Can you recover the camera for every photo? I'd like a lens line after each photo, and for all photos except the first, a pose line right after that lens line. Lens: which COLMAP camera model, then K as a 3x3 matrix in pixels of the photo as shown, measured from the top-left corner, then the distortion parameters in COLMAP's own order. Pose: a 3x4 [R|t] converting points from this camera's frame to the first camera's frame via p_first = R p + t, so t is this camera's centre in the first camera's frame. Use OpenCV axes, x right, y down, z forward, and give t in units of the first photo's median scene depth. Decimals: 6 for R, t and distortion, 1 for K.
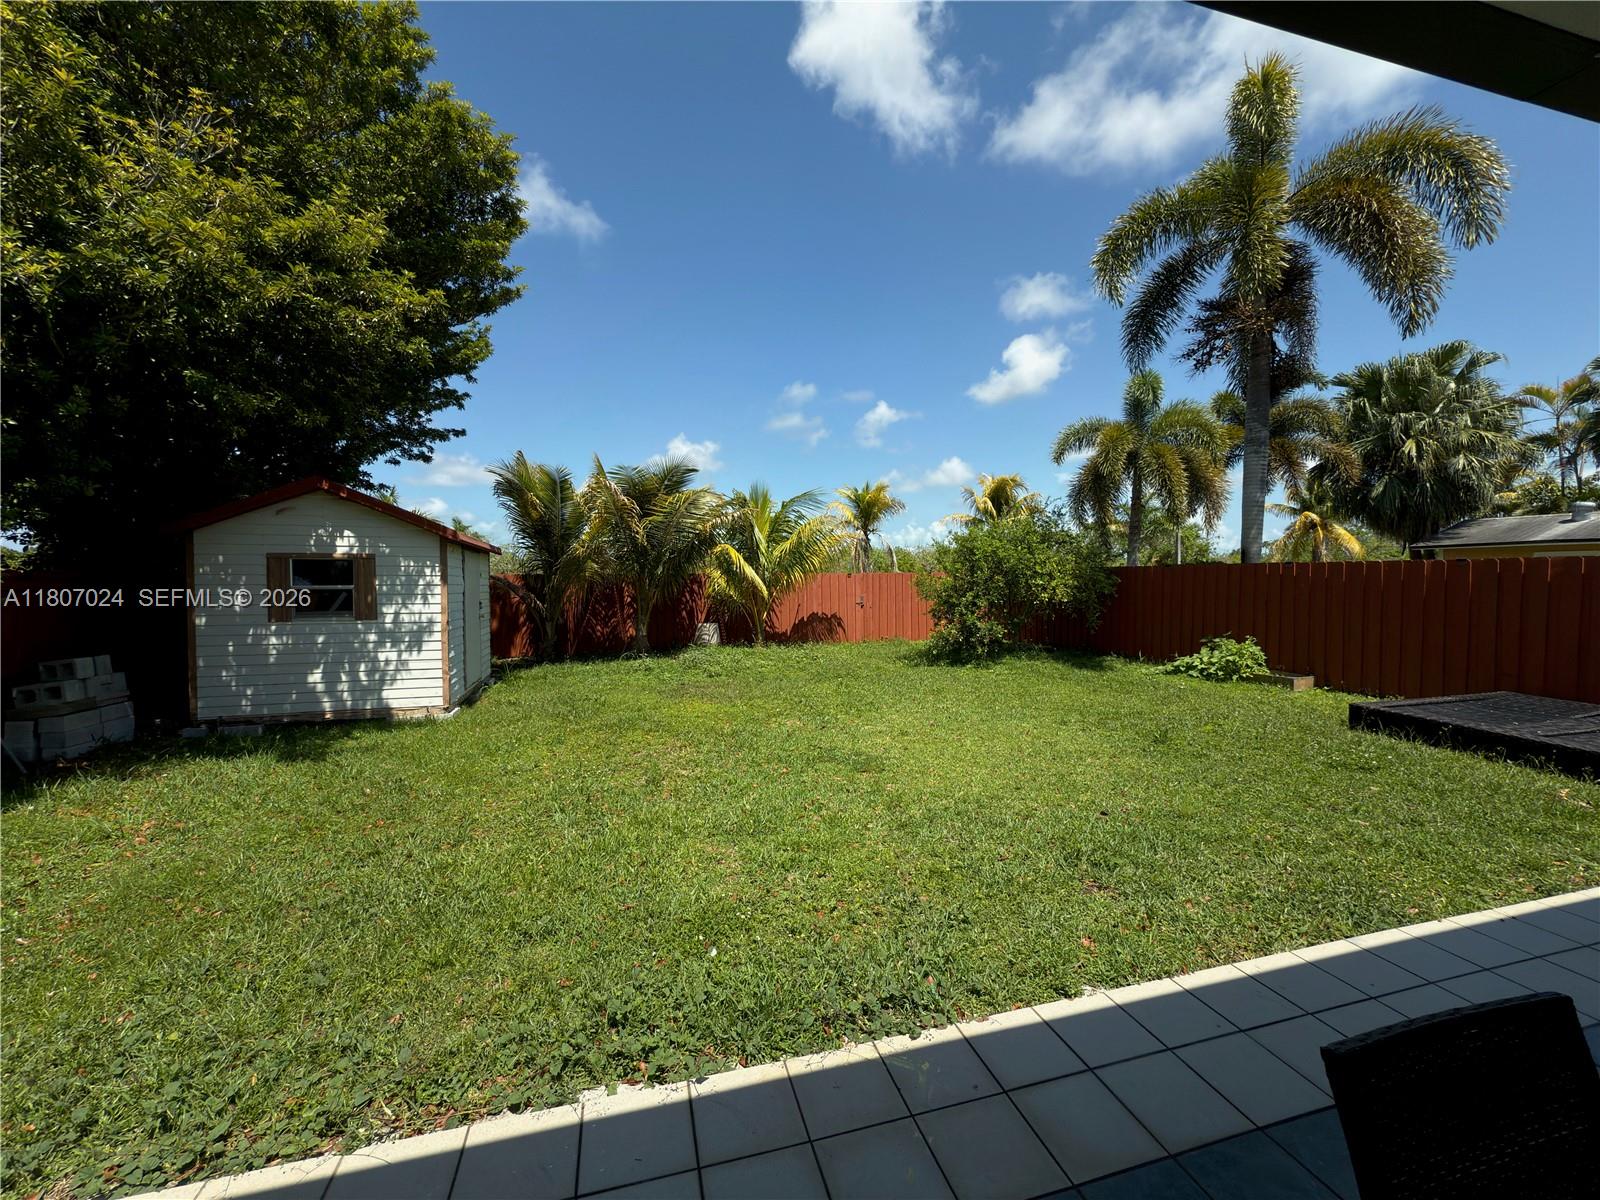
lens RADIAL K [[635.2, 0, 795.8], [0, 635.2, 596.3], [0, 0, 1]] dist [-0.002232, 0.001889]
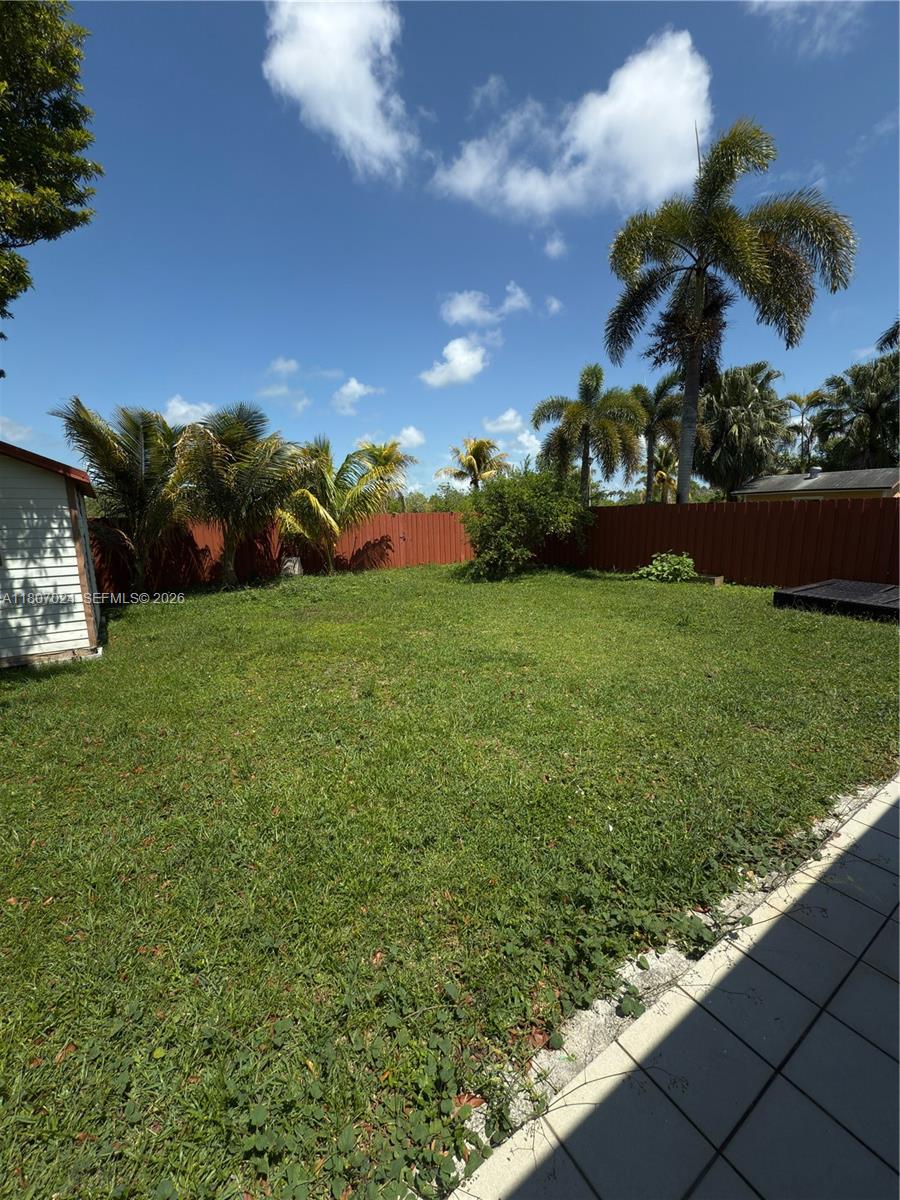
lens RADIAL K [[476.4, 0, 446.4], [0, 476.4, 596.5], [0, 0, 1]] dist [-0.002232, 0.001889]
pose [[0.951910, -0.062901, 0.299850, -0.154640], [0.023044, 0.990625, 0.134653, 0.001714], [-0.305509, -0.121267, 0.944435, 0.073491]]
